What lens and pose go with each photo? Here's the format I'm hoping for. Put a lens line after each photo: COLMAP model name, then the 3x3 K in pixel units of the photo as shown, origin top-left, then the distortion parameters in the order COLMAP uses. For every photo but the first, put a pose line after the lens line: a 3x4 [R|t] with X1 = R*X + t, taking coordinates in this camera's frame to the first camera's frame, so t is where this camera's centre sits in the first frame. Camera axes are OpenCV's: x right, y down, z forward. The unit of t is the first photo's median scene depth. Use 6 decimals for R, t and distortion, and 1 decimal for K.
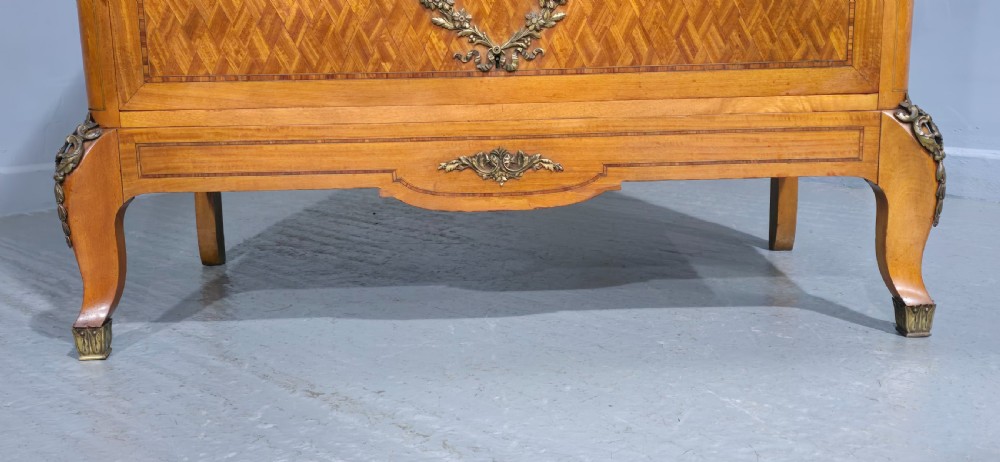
lens RADIAL K [[1033.0, 0, 497.6], [0, 1033.0, 225.5], [0, 0, 1]] dist [0.170073, -0.466410]
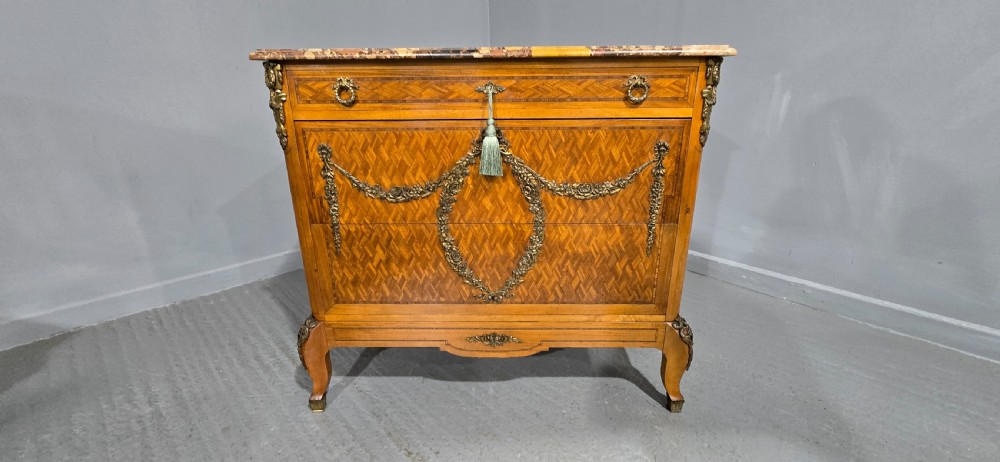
lens RADIAL K [[436.9, 0, 506.0], [0, 436.9, 235.7], [0, 0, 1]] dist [-0.004241, 0.000808]
pose [[0.999531, 0.023725, -0.019374, 0.041603], [-0.020825, 0.990189, 0.138177, -0.416485], [0.022463, -0.137709, 0.990218, 0.106695]]
